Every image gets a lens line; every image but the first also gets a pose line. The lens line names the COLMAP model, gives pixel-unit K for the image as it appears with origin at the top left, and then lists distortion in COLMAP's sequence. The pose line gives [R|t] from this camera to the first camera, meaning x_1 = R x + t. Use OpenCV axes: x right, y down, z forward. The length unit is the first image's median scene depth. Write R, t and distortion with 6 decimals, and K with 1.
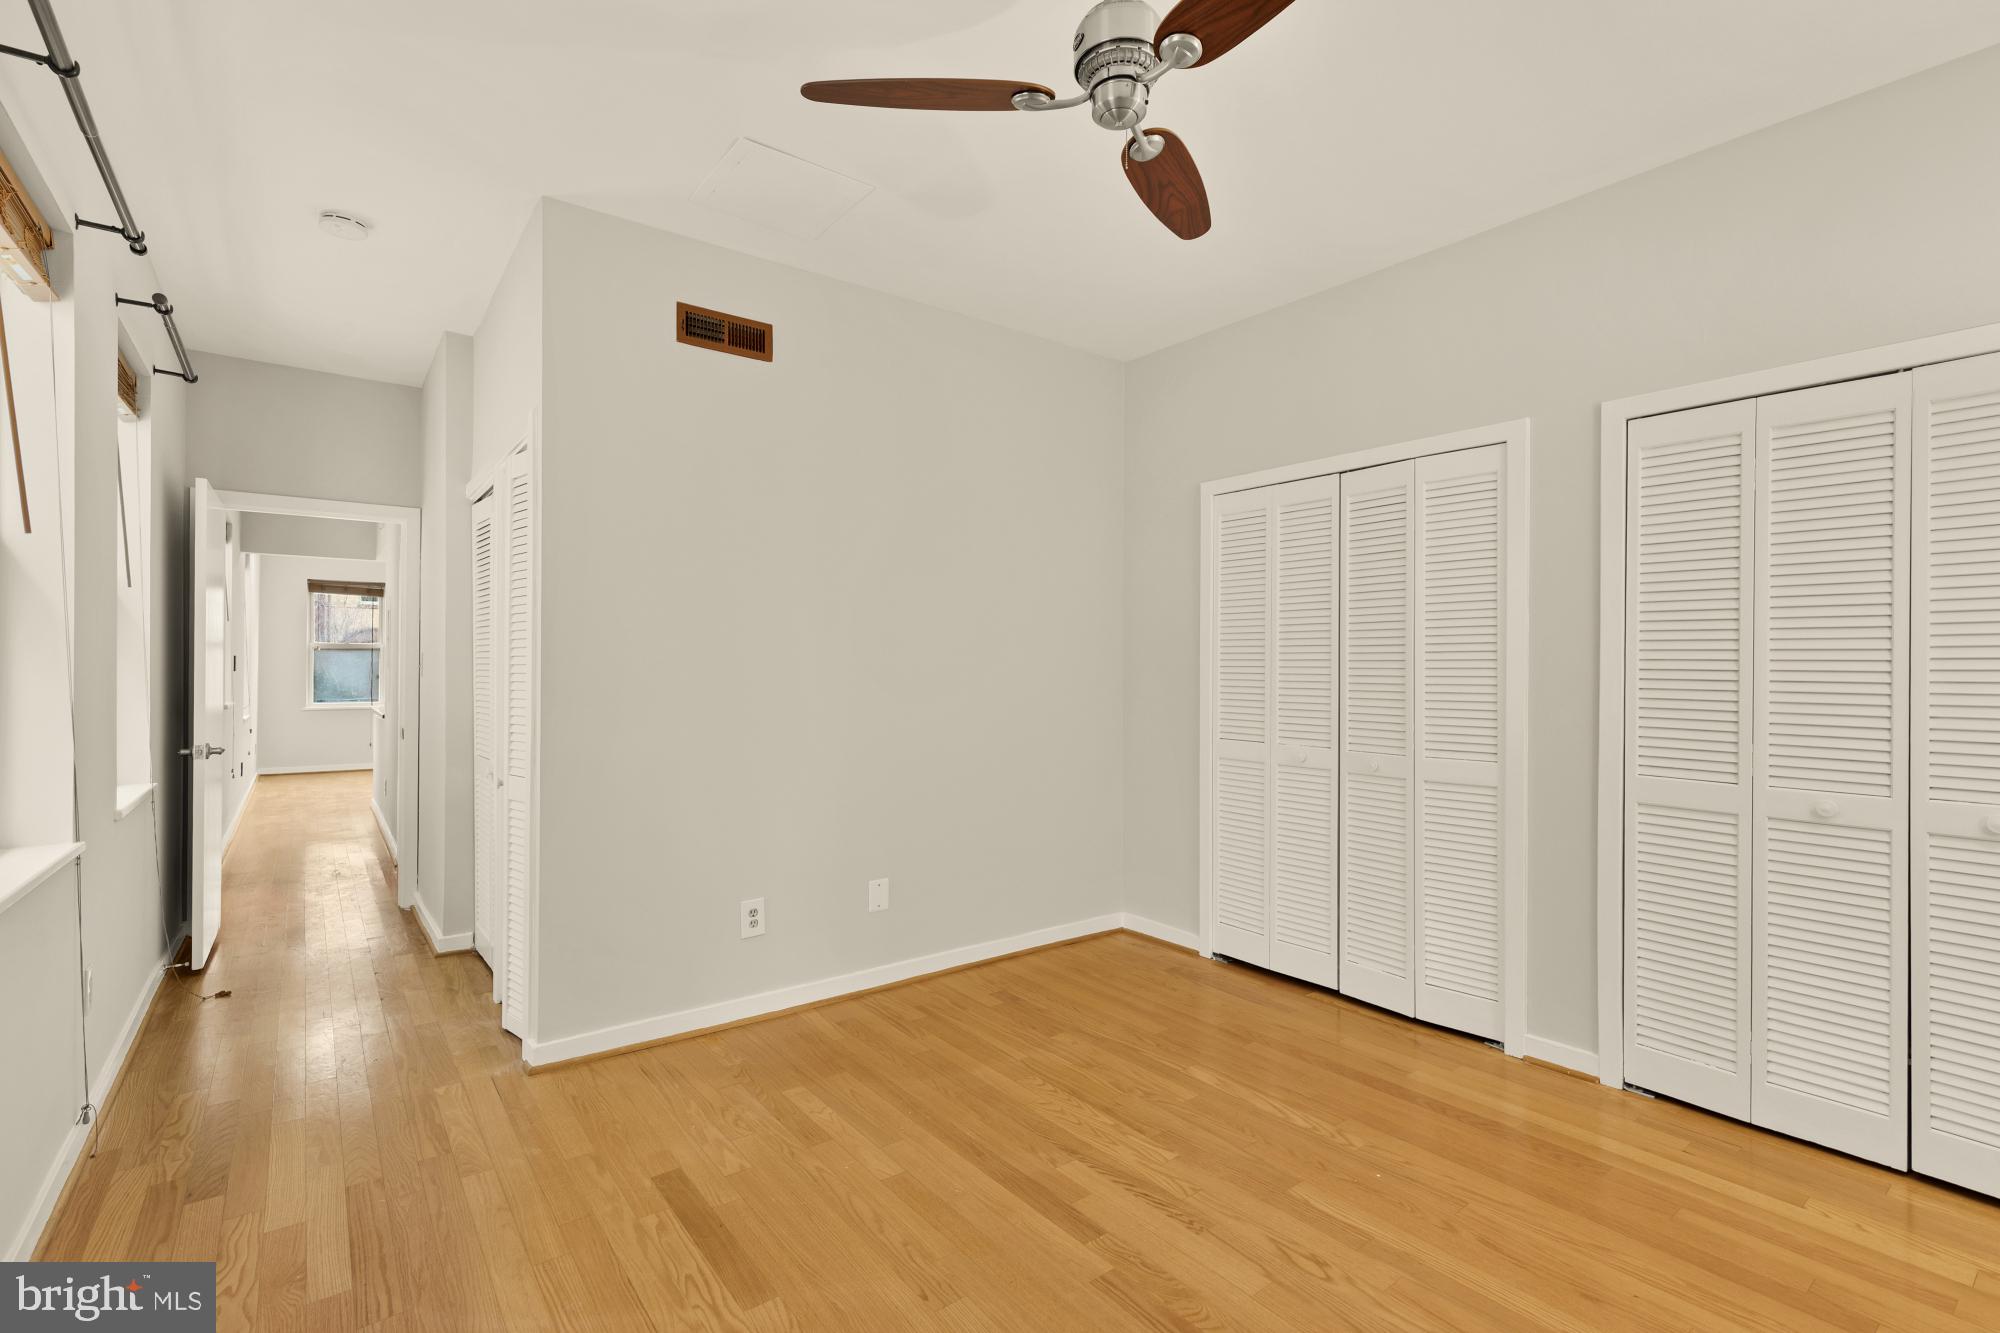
lens RADIAL K [[900.5, 0, 1011.9], [0, 900.5, 666.1], [0, 0, 1]] dist [0.008586, -0.000136]
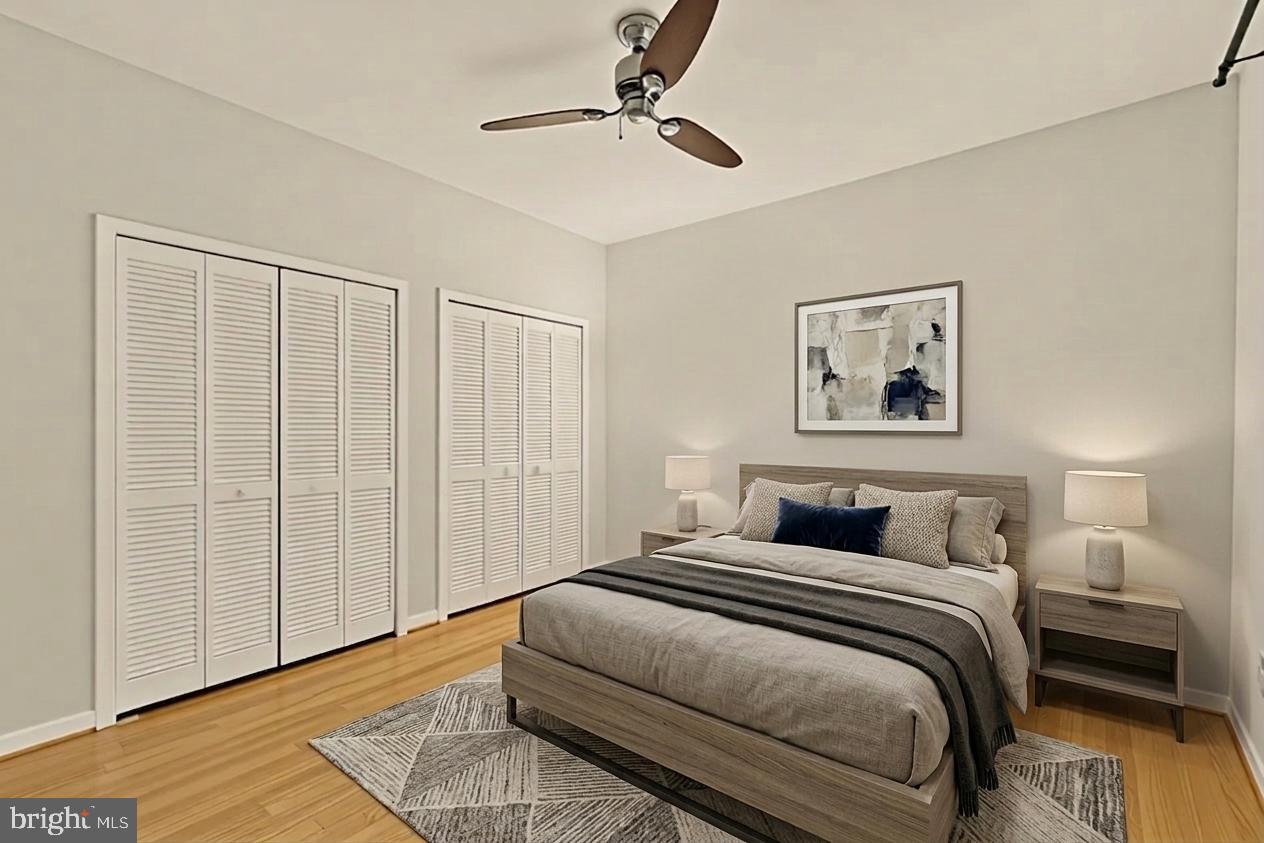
lens RADIAL K [[571.6, 0, 633.3], [0, 571.6, 425.3], [0, 0, 1]] dist [0.008306, -0.000855]
pose [[-0.232837, -0.012476, 0.972436, -0.637825], [-0.007444, 0.999911, 0.011046, 0.000294], [-0.972487, -0.004667, -0.232909, 0.801078]]
